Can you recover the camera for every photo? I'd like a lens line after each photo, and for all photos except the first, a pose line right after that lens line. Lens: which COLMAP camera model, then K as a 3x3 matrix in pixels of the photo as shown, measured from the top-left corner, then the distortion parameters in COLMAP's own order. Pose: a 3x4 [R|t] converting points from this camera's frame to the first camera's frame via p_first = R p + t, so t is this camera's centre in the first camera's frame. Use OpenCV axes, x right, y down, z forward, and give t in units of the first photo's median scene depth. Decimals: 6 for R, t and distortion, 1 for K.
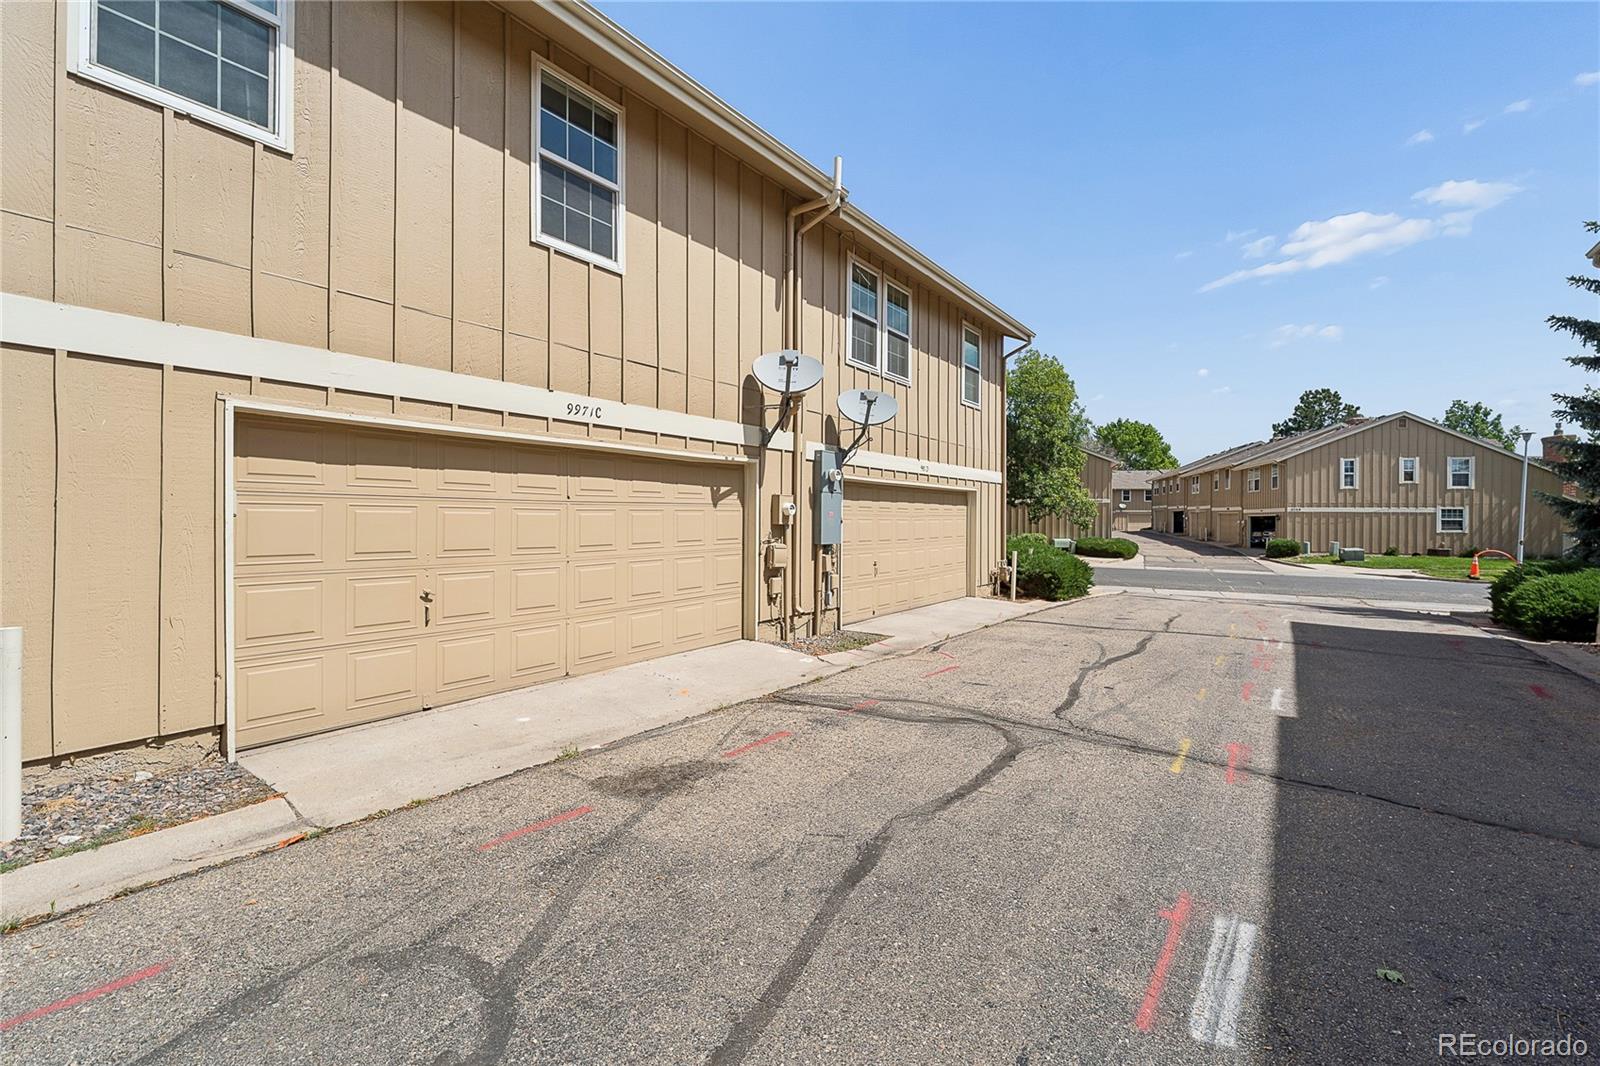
lens RADIAL K [[667.2, 0, 798.2], [0, 667.2, 523.3], [0, 0, 1]] dist [0.004916, -0.004321]
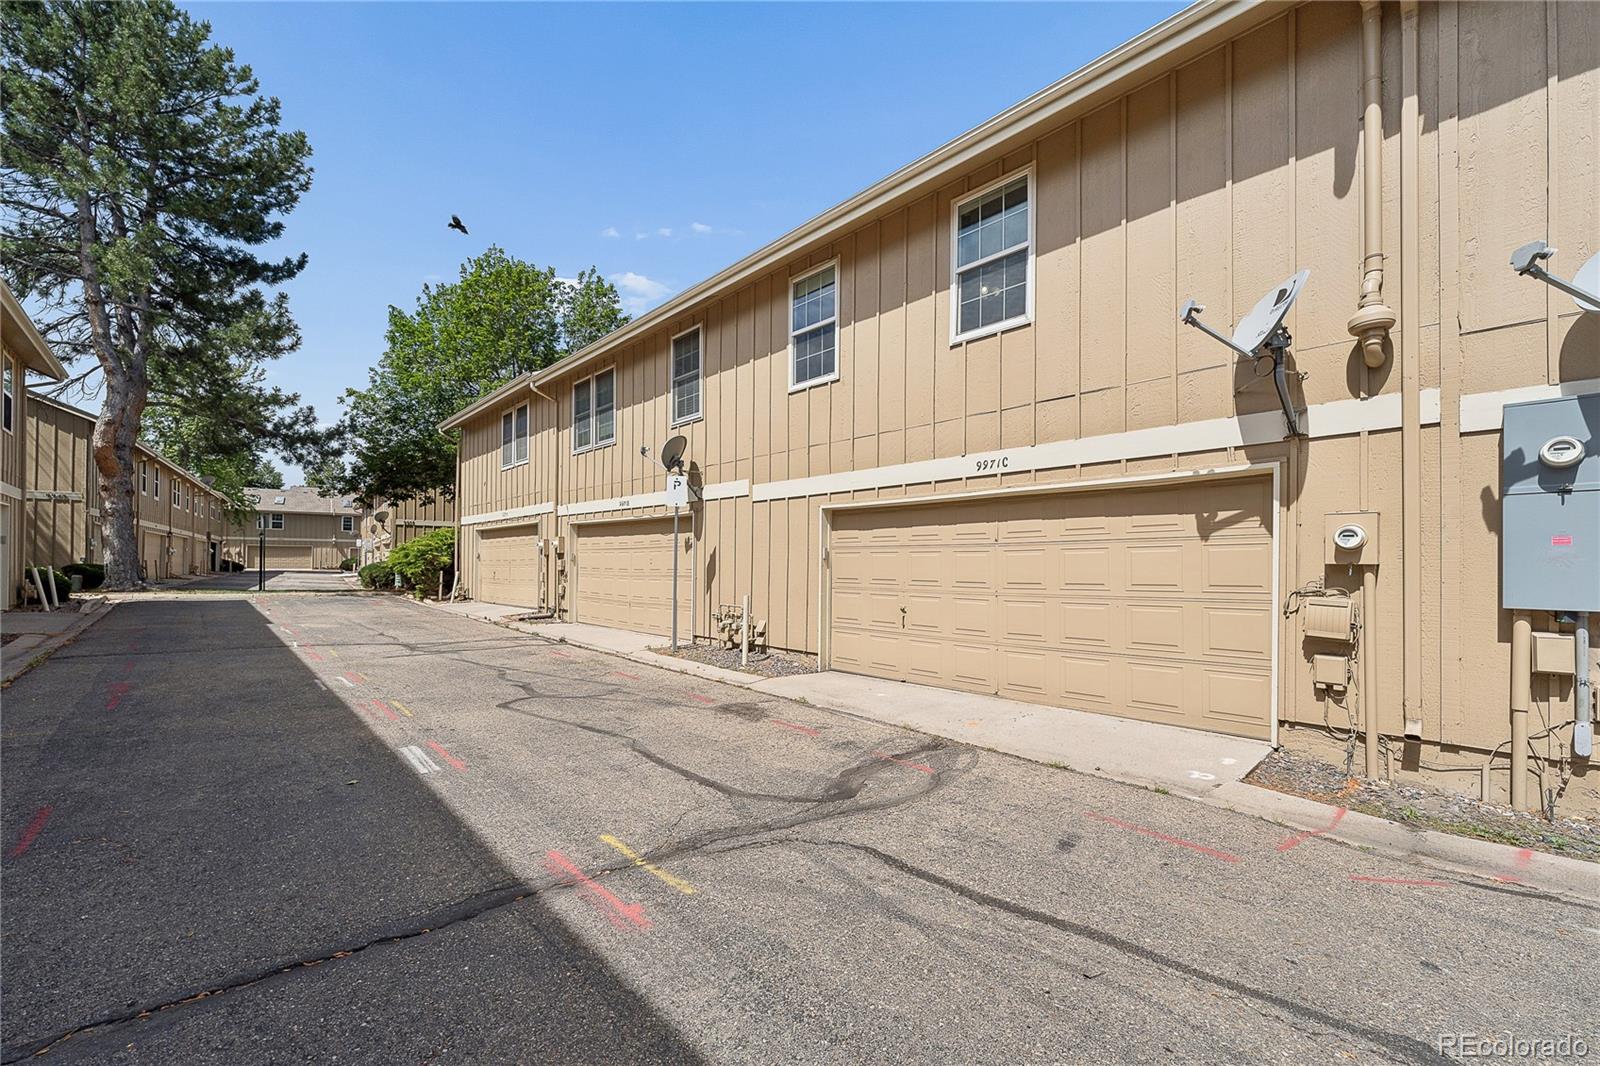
lens RADIAL K [[667.2, 0, 795.6], [0, 667.2, 565.1], [0, 0, 1]] dist [0.004916, -0.004321]
pose [[-0.198898, -0.011839, -0.979949, 0.843102], [-0.015887, 0.999835, -0.008855, 0.019720], [0.979891, 0.013807, -0.199053, 0.875548]]
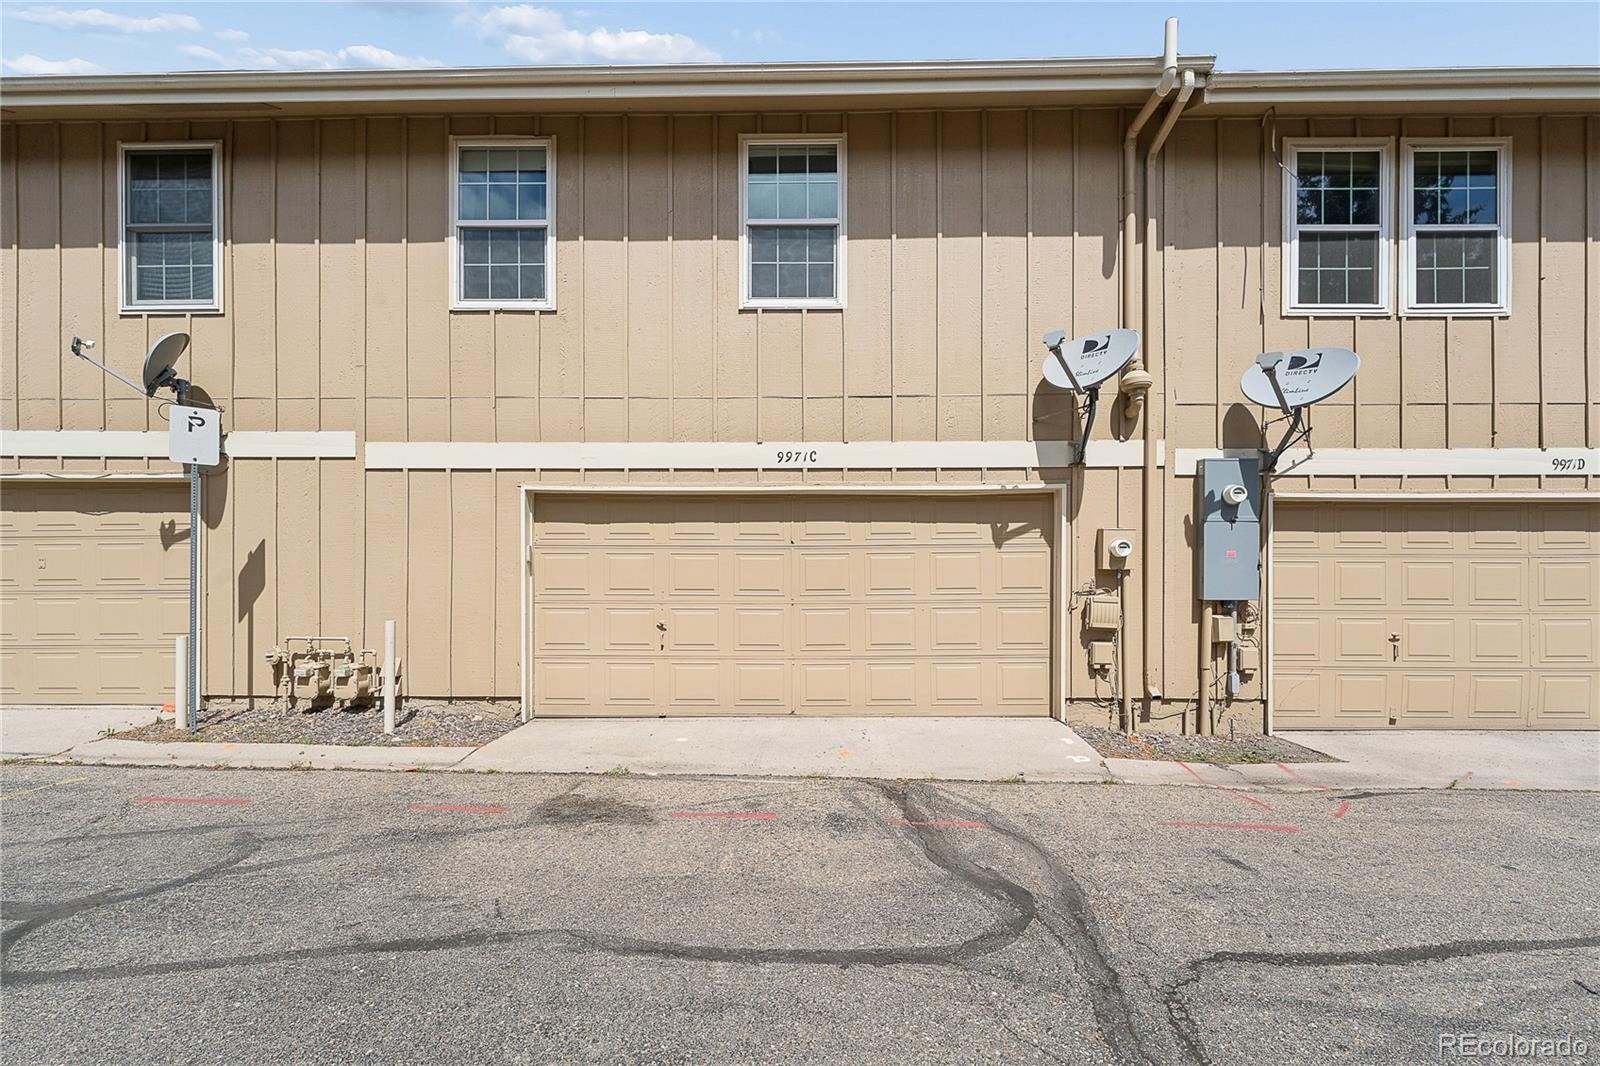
lens RADIAL K [[667.2, 0, 796.8], [0, 667.2, 574.7], [0, 0, 1]] dist [0.004916, -0.004321]
pose [[0.585389, -0.000940, -0.810752, 0.487933], [-0.003070, 0.999990, -0.003376, 0.014431], [0.810747, 0.004465, 0.585380, 0.395777]]
